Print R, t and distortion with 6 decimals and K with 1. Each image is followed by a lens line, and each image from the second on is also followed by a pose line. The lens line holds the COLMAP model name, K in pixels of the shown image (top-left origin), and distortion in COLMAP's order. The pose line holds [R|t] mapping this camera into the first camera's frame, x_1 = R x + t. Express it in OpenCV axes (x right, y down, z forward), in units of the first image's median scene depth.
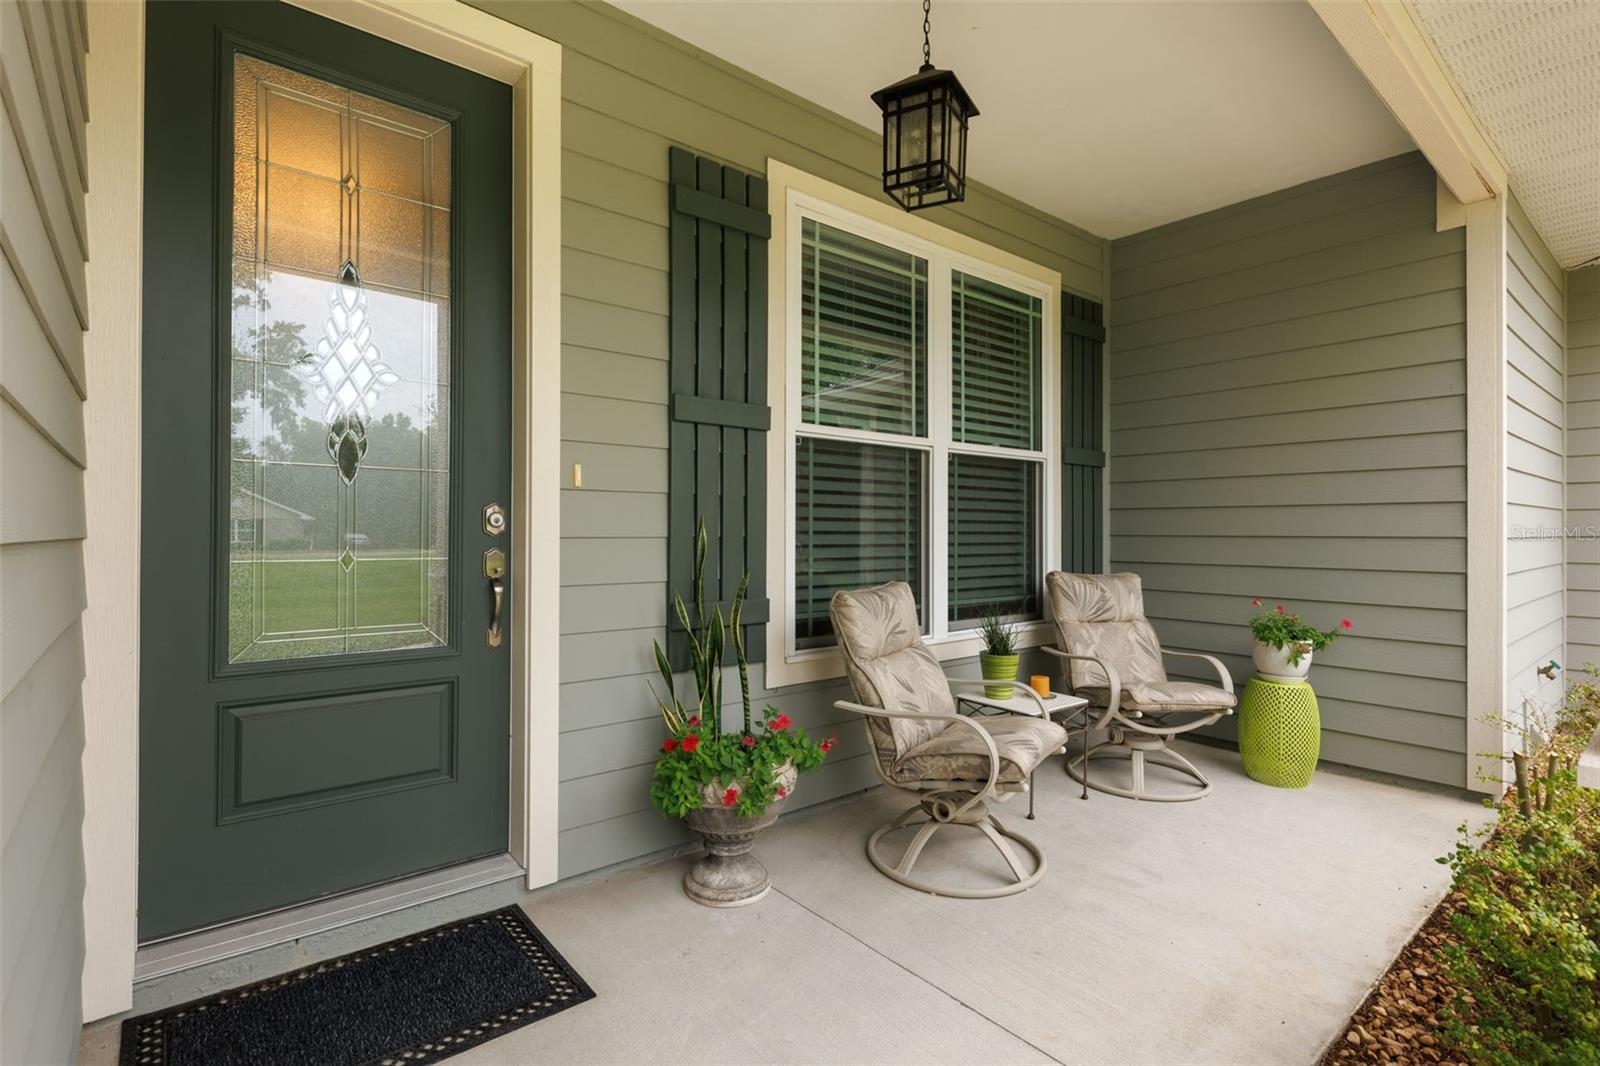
lens RADIAL K [[790.7, 0, 832.0], [0, 790.7, 530.1], [0, 0, 1]] dist [0.013094, 0.000449]
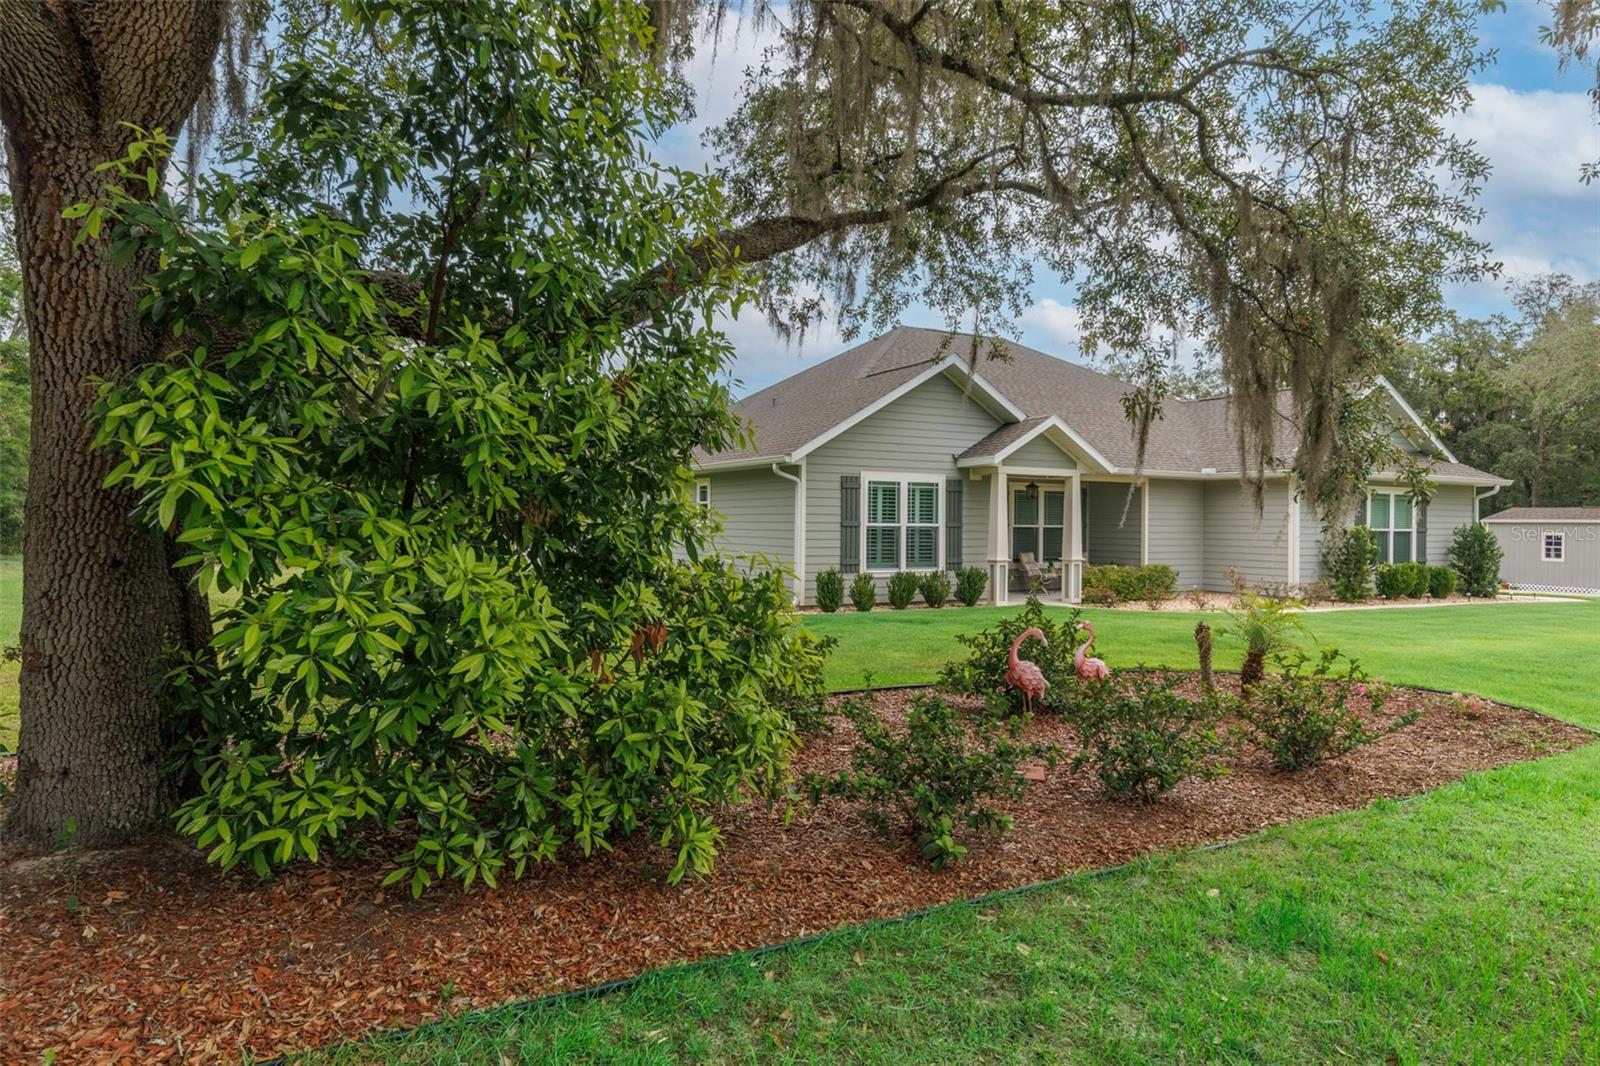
lens RADIAL K [[985.7, 0, 799.0], [0, 985.7, 532.9], [0, 0, 1]] dist [0.006477, 0.000619]
pose [[0.975025, 0.009058, -0.221911, 0.760020], [-0.005668, 0.999857, 0.015907, -0.150058], [0.222023, -0.014252, 0.974937, -4.234395]]
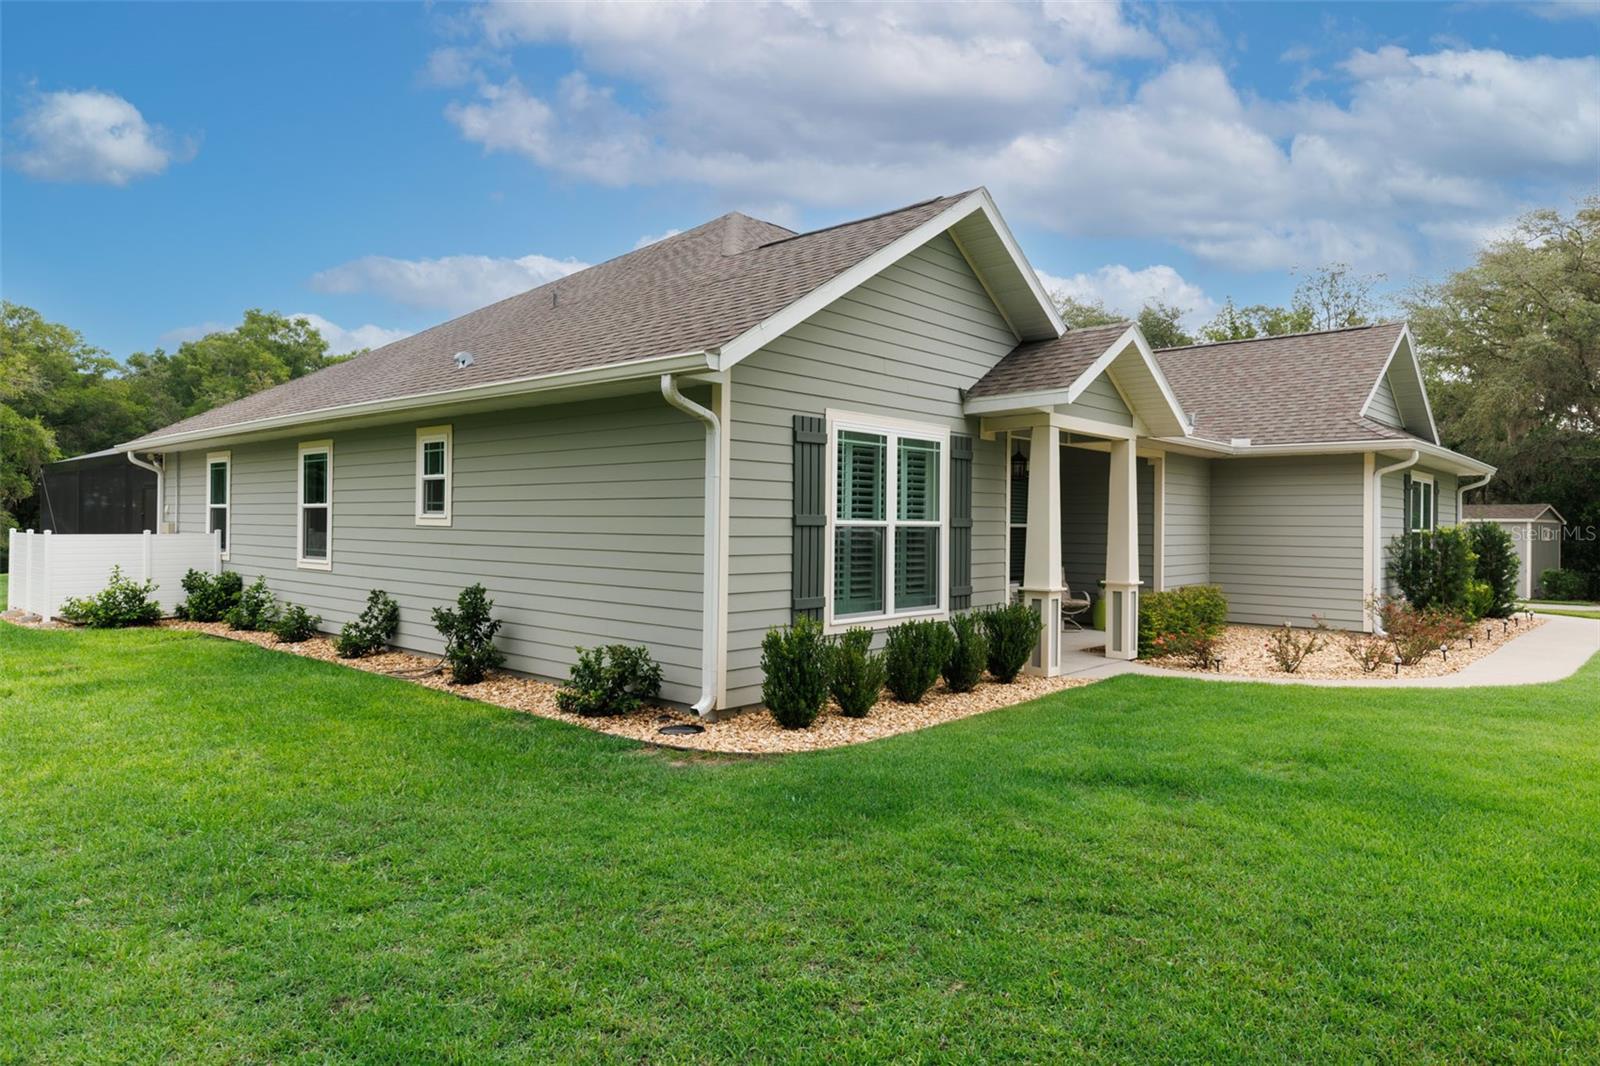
lens RADIAL K [[985.7, 0, 790.7], [0, 985.7, 526.2], [0, 0, 1]] dist [0.006477, 0.000619]
pose [[0.993770, 0.009360, 0.111059, -0.416066], [-0.010401, 0.999907, 0.008803, -0.123131], [-0.110966, -0.009903, 0.993775, -1.547893]]
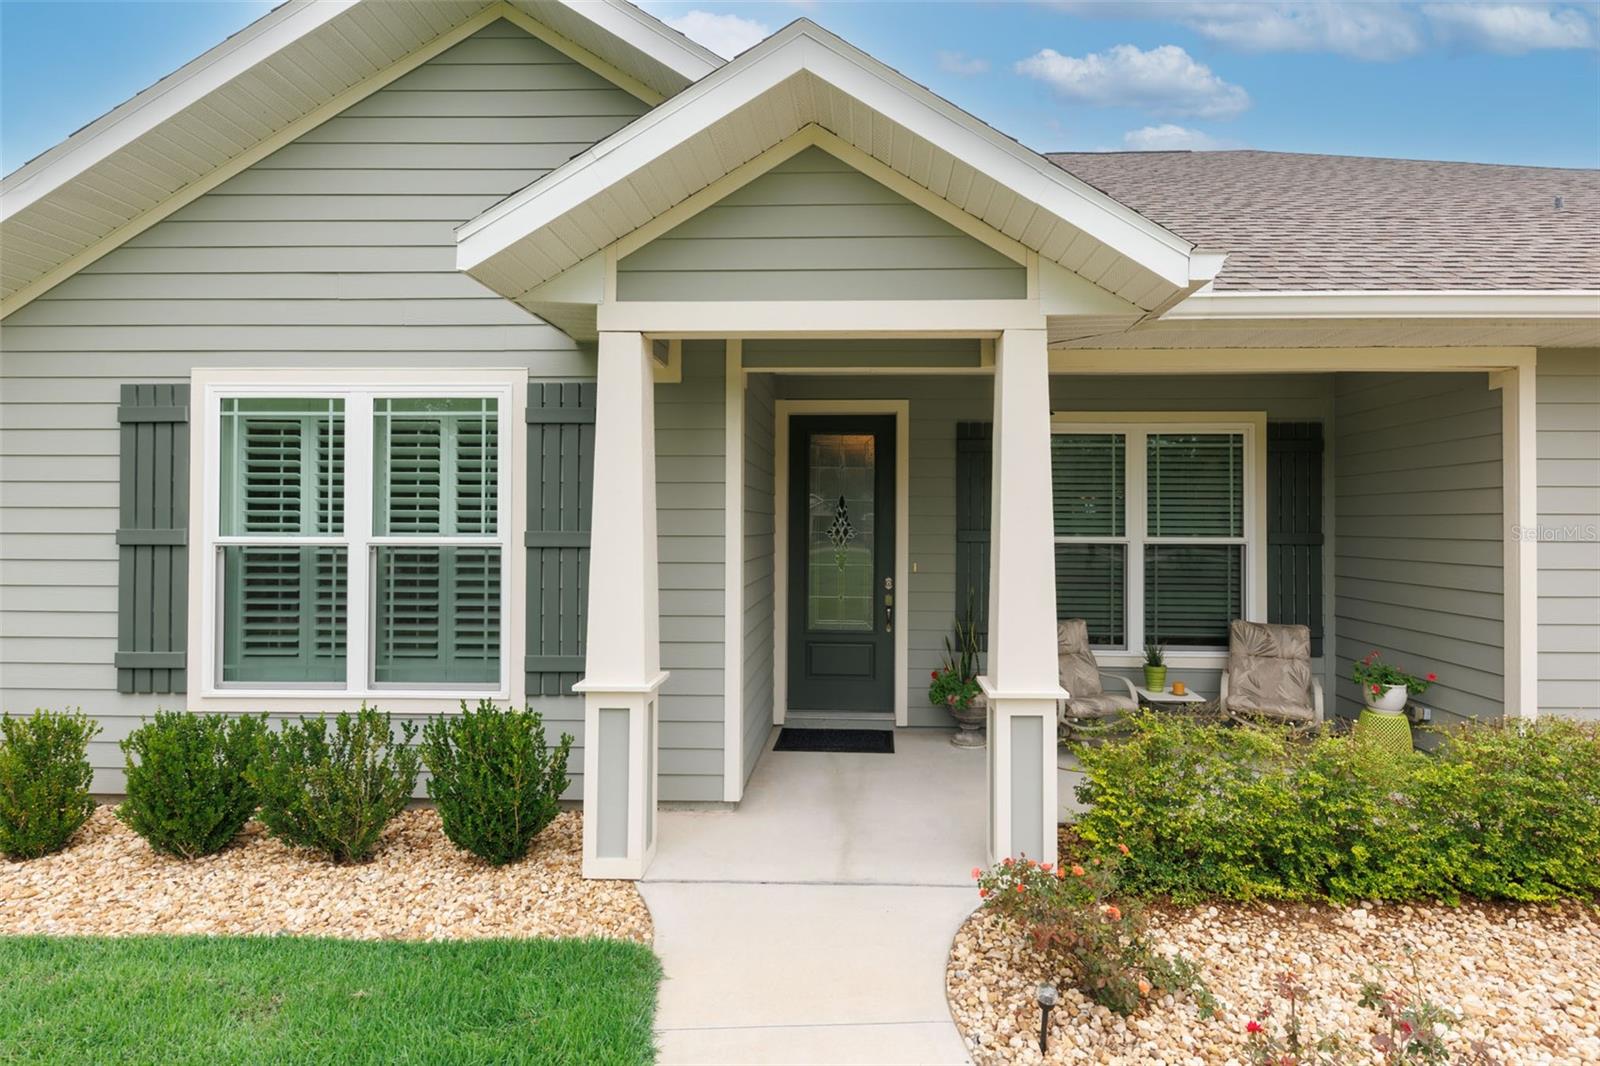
lens RADIAL K [[790.7, 0, 796.7], [0, 790.7, 528.5], [0, 0, 1]] dist [0.013094, 0.000449]
pose [[0.721895, -0.003226, -0.691995, 1.534581], [-0.000635, 0.999986, -0.005323, -0.124120], [0.692003, 0.004282, 0.721882, 0.579522]]
